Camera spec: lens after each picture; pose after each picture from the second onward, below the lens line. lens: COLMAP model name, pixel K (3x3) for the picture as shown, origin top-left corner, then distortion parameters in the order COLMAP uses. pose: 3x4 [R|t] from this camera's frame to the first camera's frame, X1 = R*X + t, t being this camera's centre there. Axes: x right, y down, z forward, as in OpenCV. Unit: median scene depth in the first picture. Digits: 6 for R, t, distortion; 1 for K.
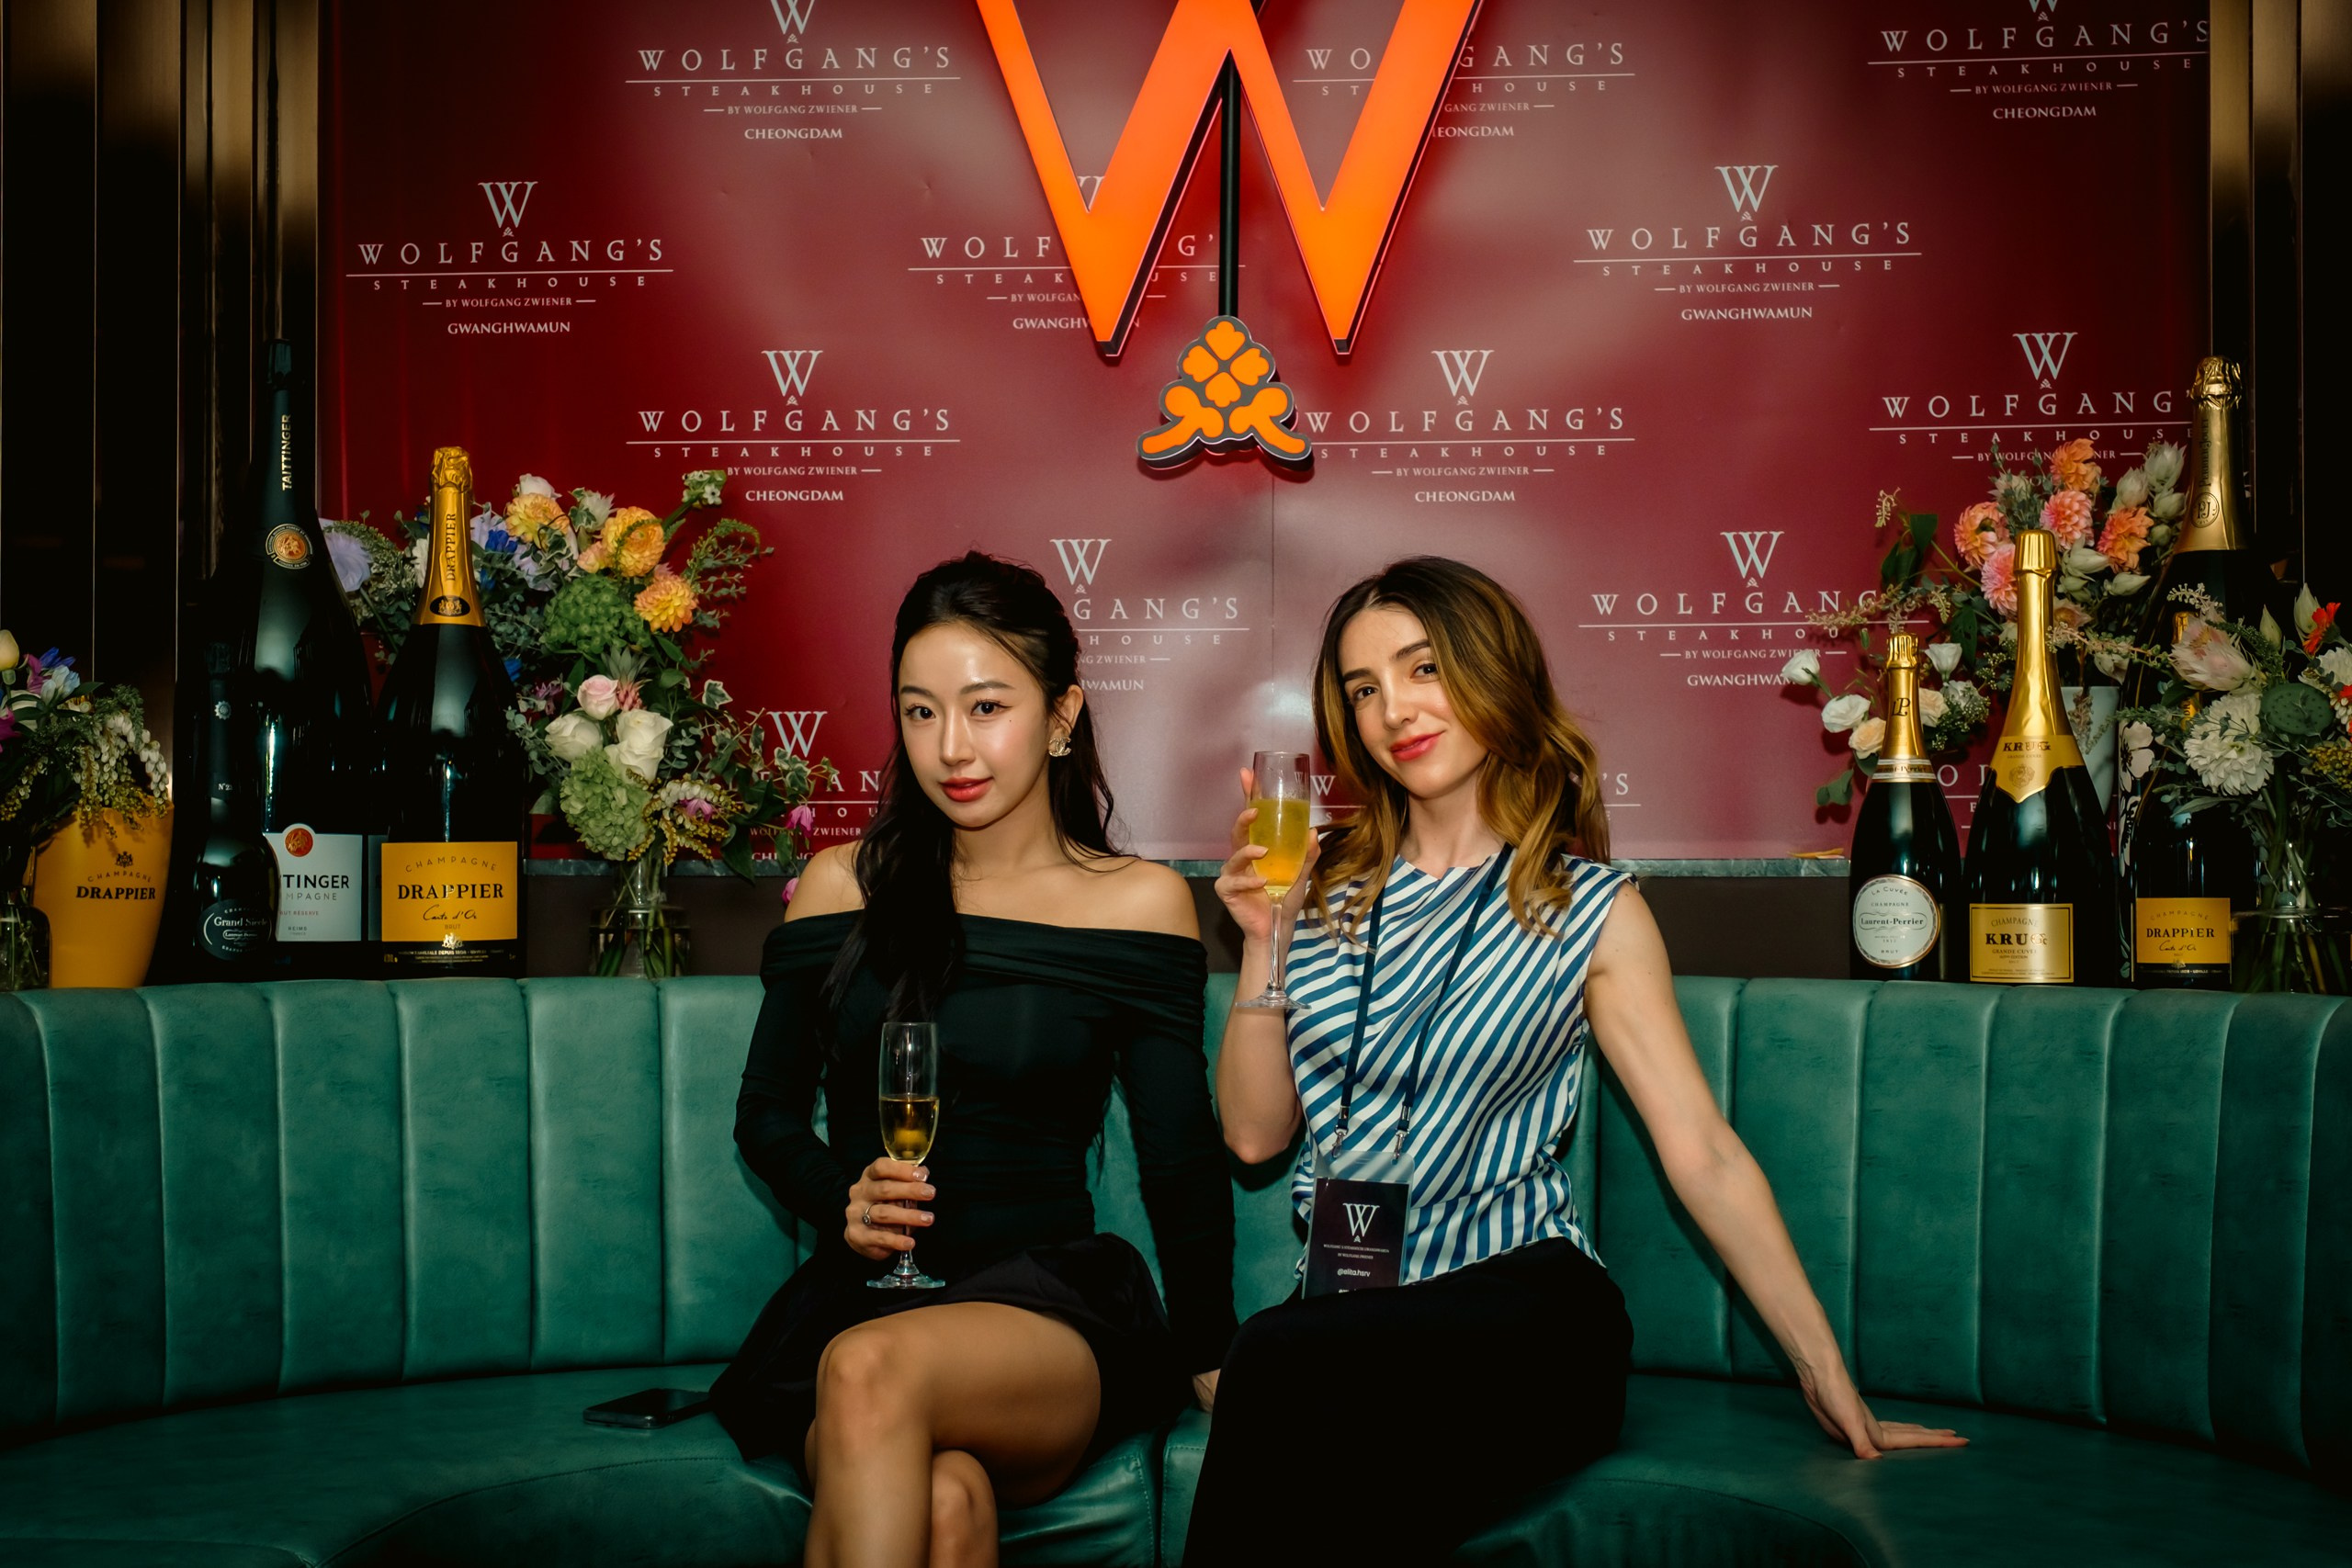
lens RADIAL K [[3159.6, 0, 1166.3], [0, 3159.6, 877.7], [0, 0, 1]] dist [0.143975, -0.777125]
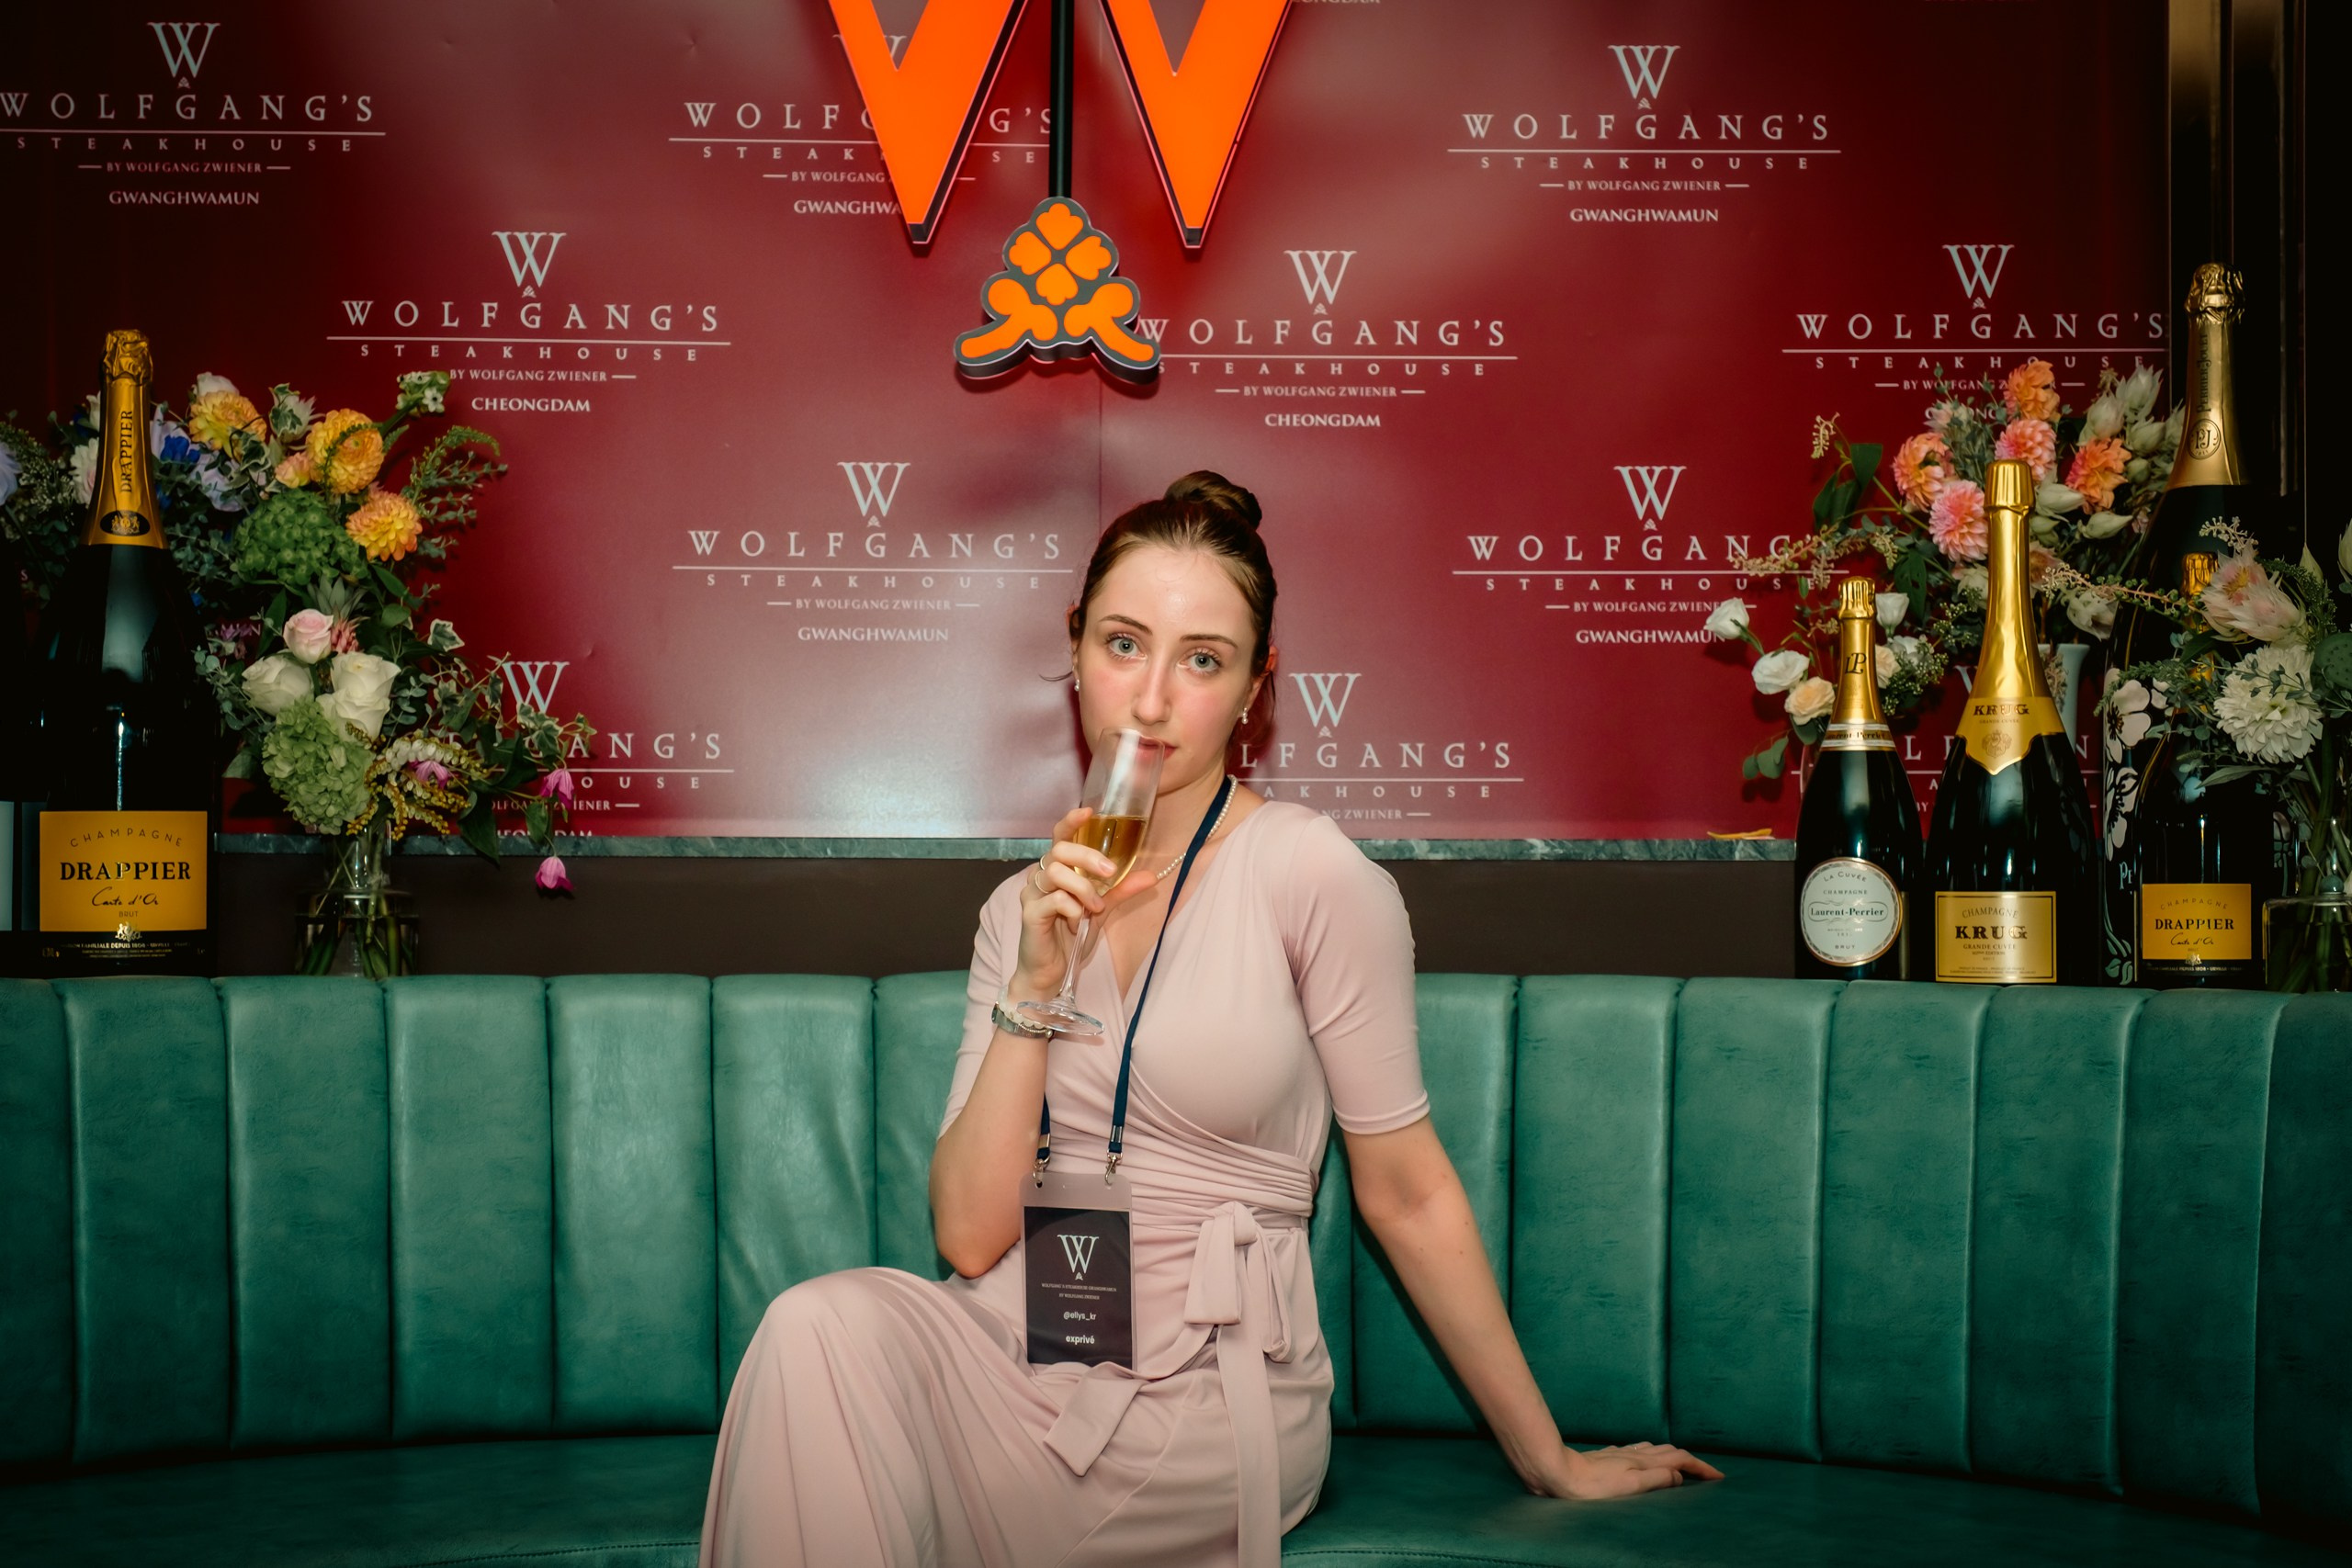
lens RADIAL K [[3422.6, 0, 1178.3], [0, 3422.6, 878.3], [0, 0, 1]] dist [0.120859, -0.533112]
pose [[0.994718, 0.003629, 0.102578, -0.045841], [-0.003537, 0.999993, -0.001079, 0.006080], [-0.102581, 0.000710, 0.994724, 0.087879]]
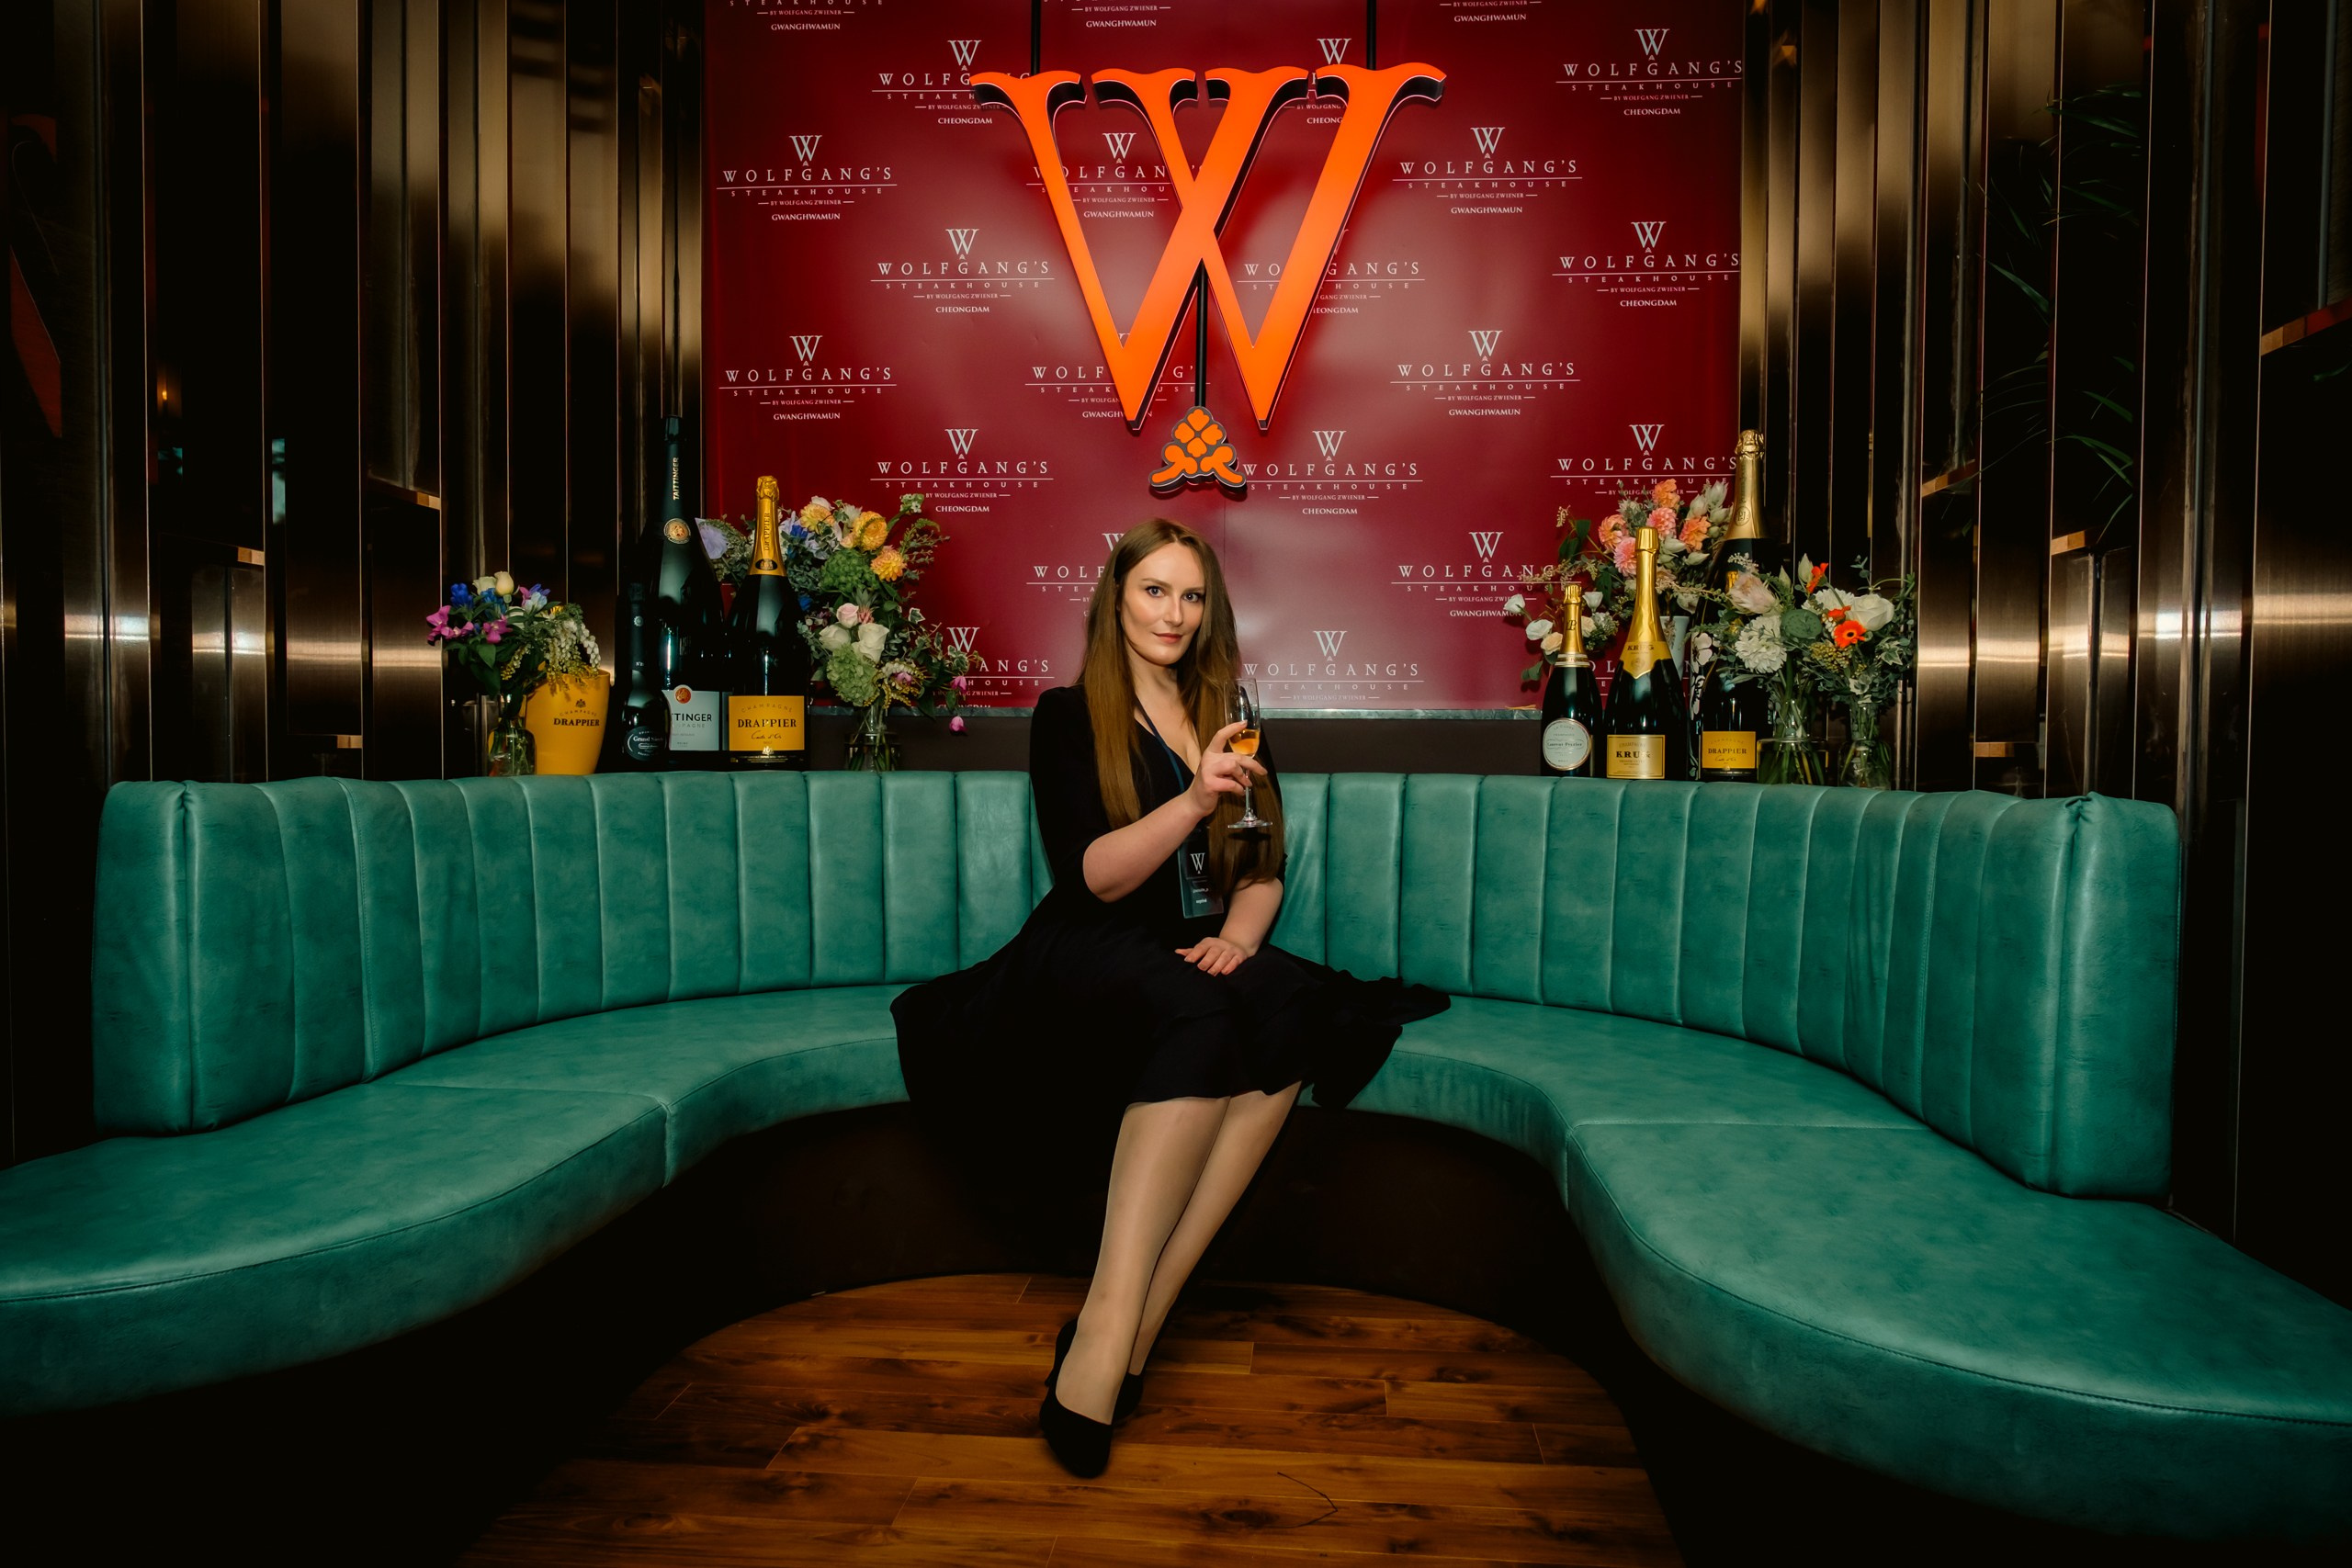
lens RADIAL K [[1546.3, 0, 1180.5], [0, 1546.3, 819.5], [0, 0, 1]] dist [-0.031842, 0.000143]
pose [[0.999976, 0.005829, 0.003640, 0.006929], [-0.006030, 0.998314, 0.057737, 0.006847], [-0.003297, -0.057758, 0.998325, 0.118238]]
